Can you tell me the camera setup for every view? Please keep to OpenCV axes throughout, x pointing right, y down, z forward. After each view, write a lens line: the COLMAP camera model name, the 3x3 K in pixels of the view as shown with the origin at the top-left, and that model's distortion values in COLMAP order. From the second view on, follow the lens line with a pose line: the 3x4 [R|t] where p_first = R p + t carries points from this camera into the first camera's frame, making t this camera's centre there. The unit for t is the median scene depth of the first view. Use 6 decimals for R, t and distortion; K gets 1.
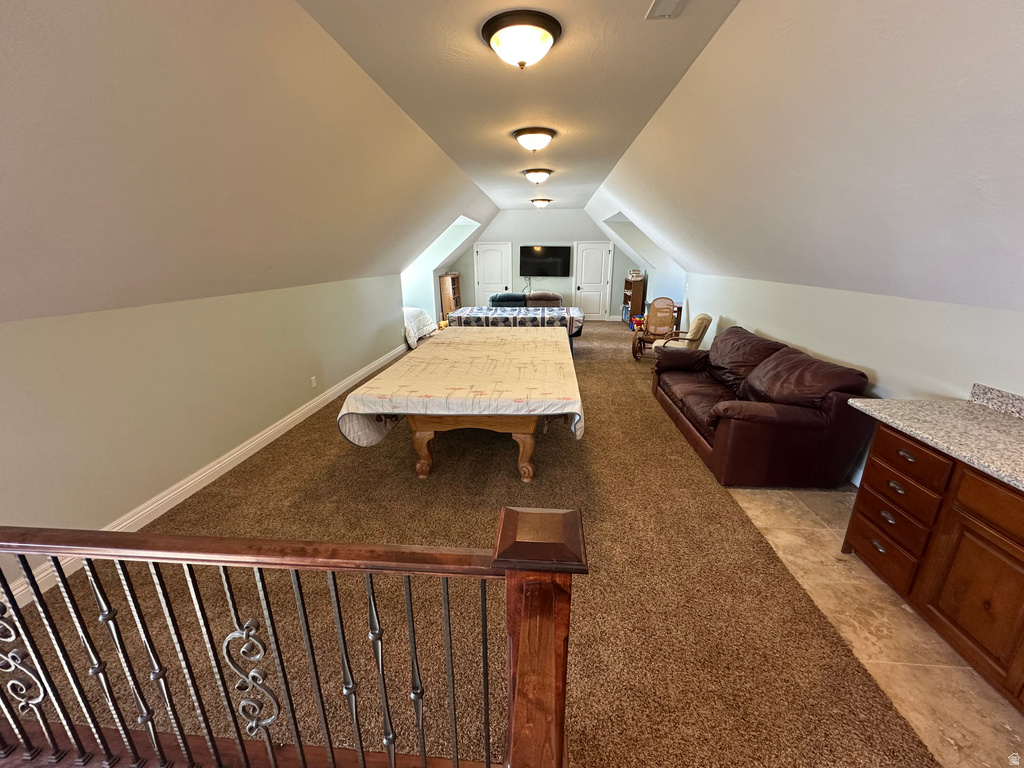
lens RADIAL K [[406.0, 0, 512.0], [0, 406.0, 384.0], [0, 0, 1]] dist [0.000564, -0.000455]
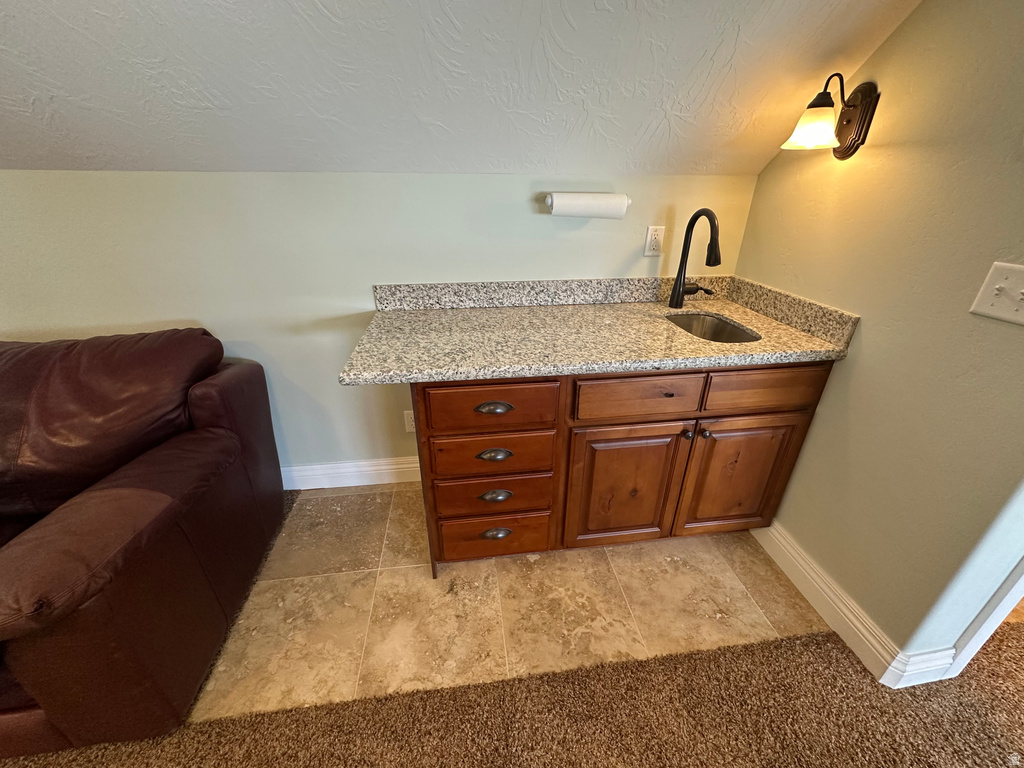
lens RADIAL K [[406.0, 0, 512.0], [0, 406.0, 384.0], [0, 0, 1]] dist [0.000564, -0.000455]
pose [[-0.212827, -0.427142, 0.878780, 0.397817], [0.287896, 0.832044, 0.474150, -0.137528], [-0.933713, 0.353909, -0.054109, 0.929845]]
